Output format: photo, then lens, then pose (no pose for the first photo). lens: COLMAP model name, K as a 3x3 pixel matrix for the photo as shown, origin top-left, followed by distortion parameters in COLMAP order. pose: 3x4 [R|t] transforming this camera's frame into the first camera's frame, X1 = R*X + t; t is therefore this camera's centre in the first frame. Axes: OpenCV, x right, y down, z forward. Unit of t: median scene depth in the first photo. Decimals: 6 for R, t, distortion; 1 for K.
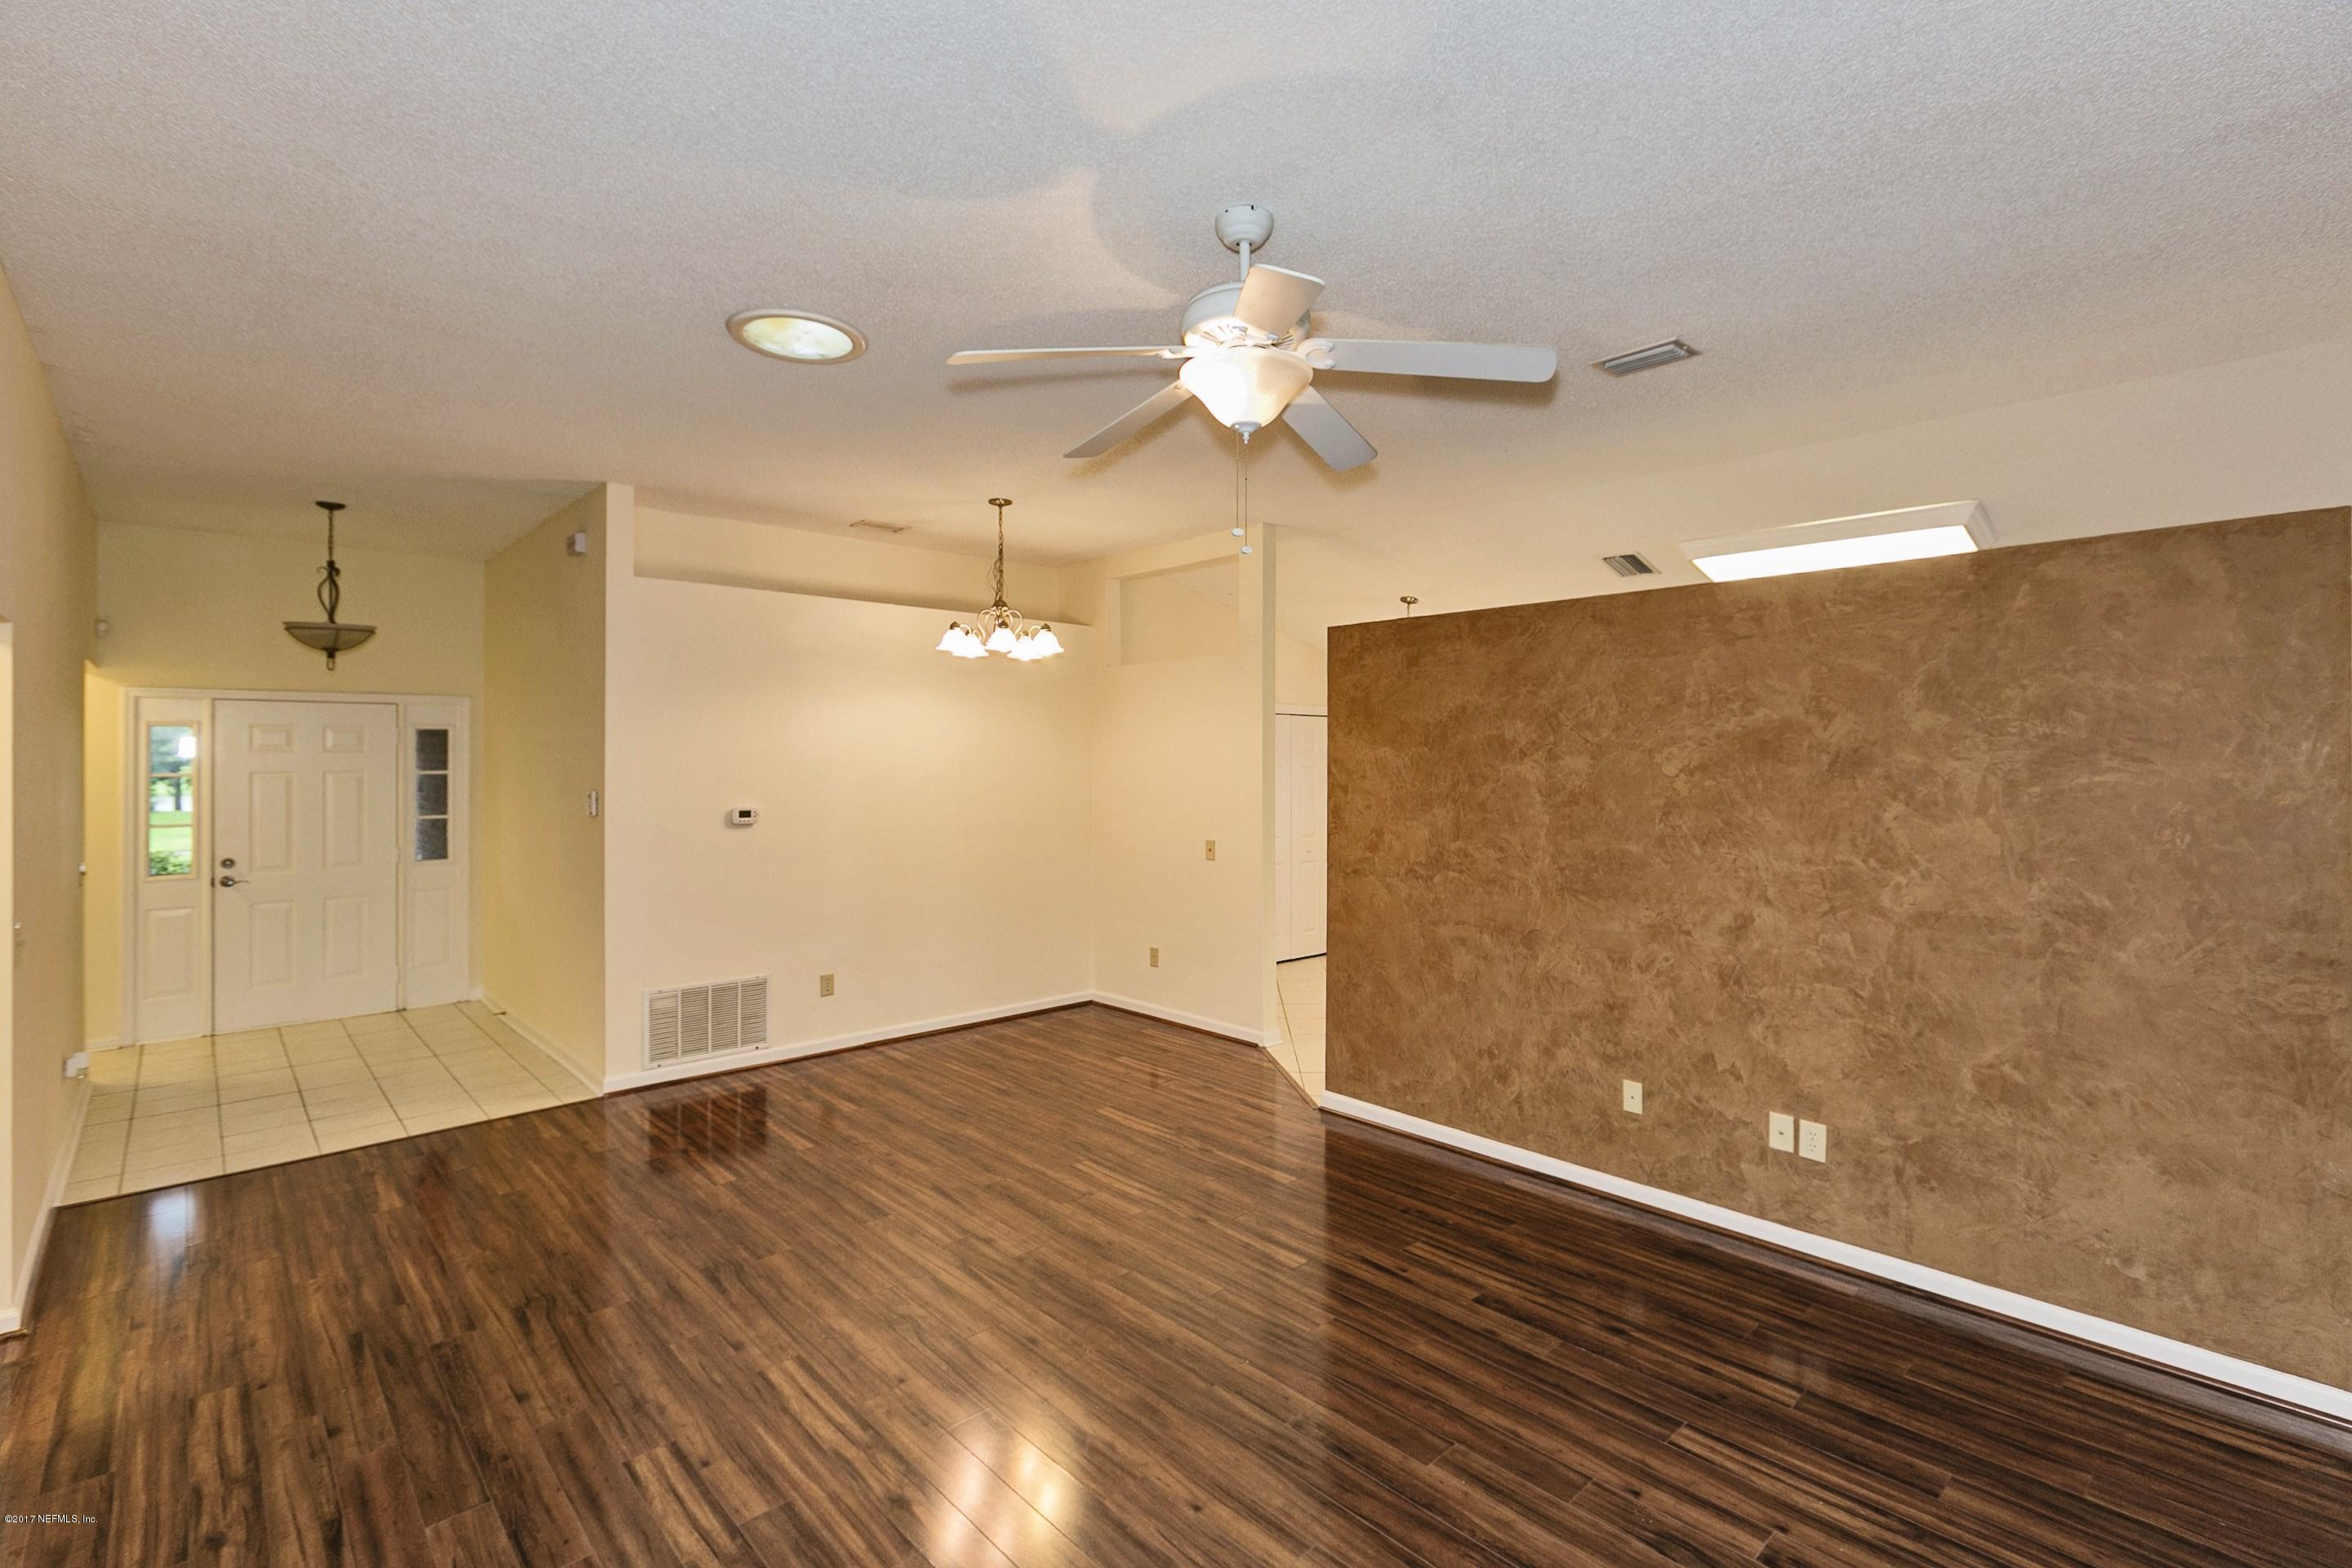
lens RADIAL K [[1072.7, 0, 1197.7], [0, 1072.7, 759.7], [0, 0, 1]] dist [-0.000785, 0.001055]
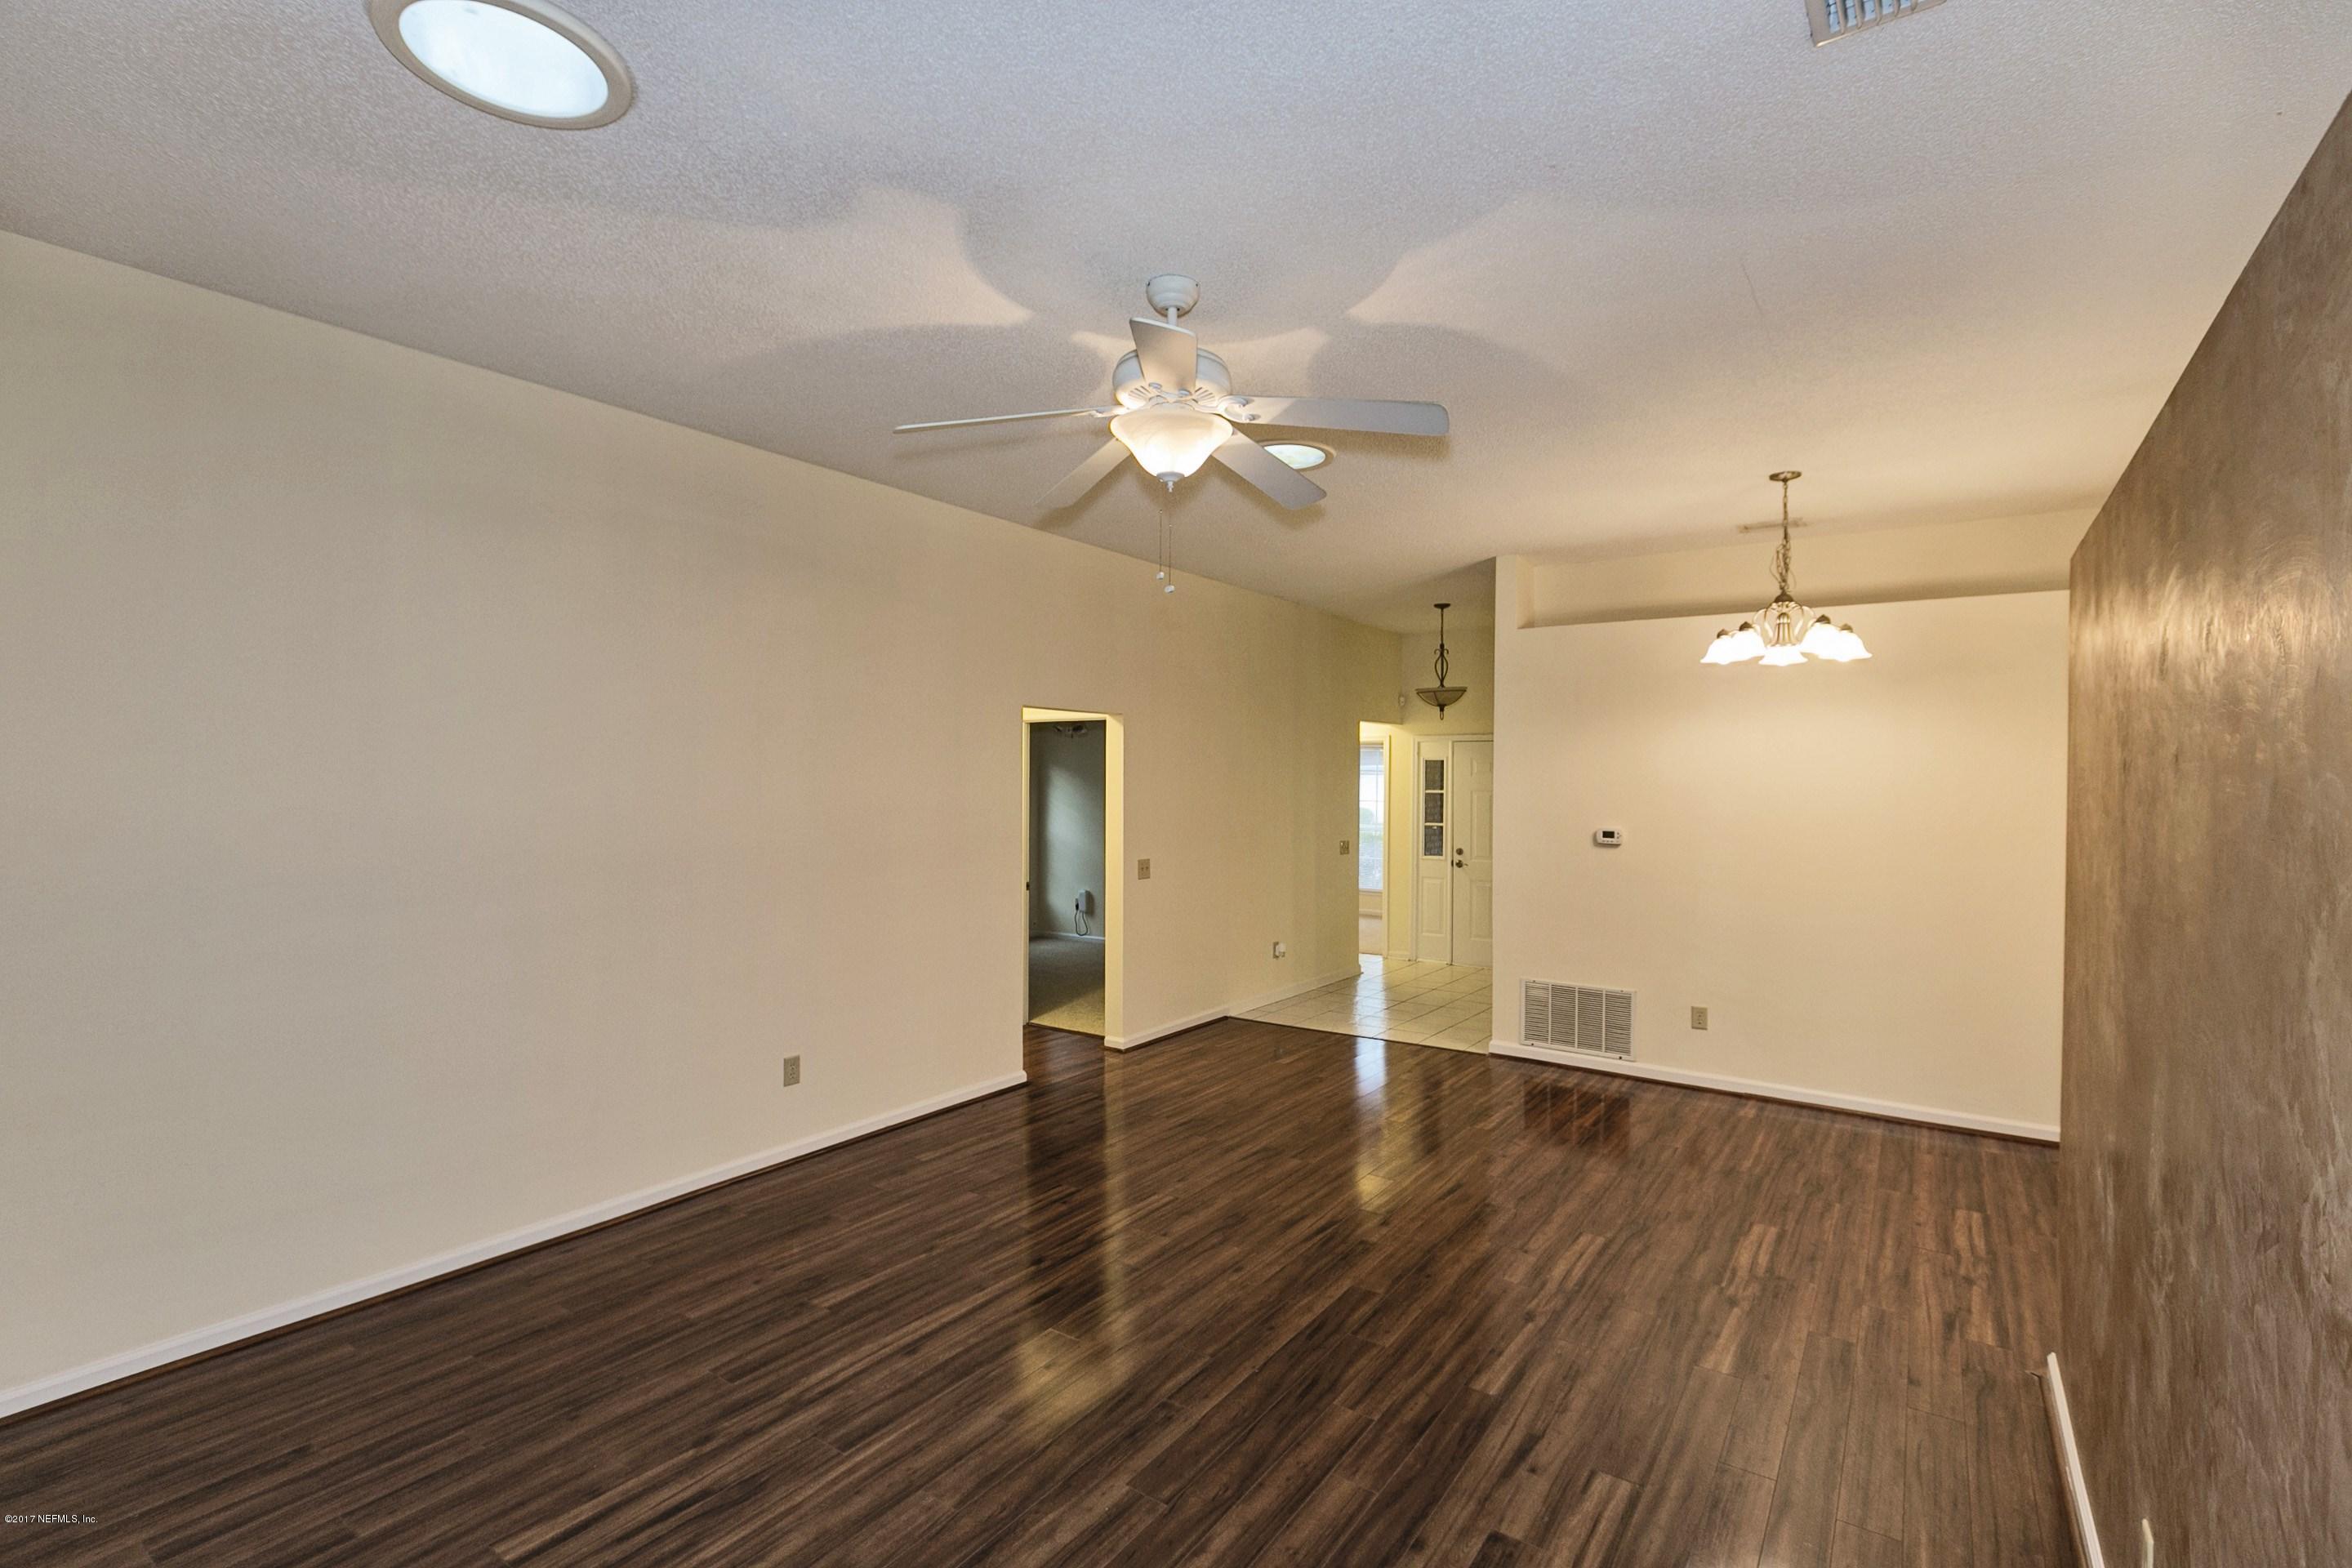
lens RADIAL K [[1072.7, 0, 1197.5], [0, 1072.7, 790.7], [0, 0, 1]] dist [-0.000785, 0.001055]
pose [[0.206901, 0.012247, -0.978285, 0.572437], [-0.008961, 0.999903, 0.010623, -0.000611], [0.978321, 0.006568, 0.206991, 0.407073]]
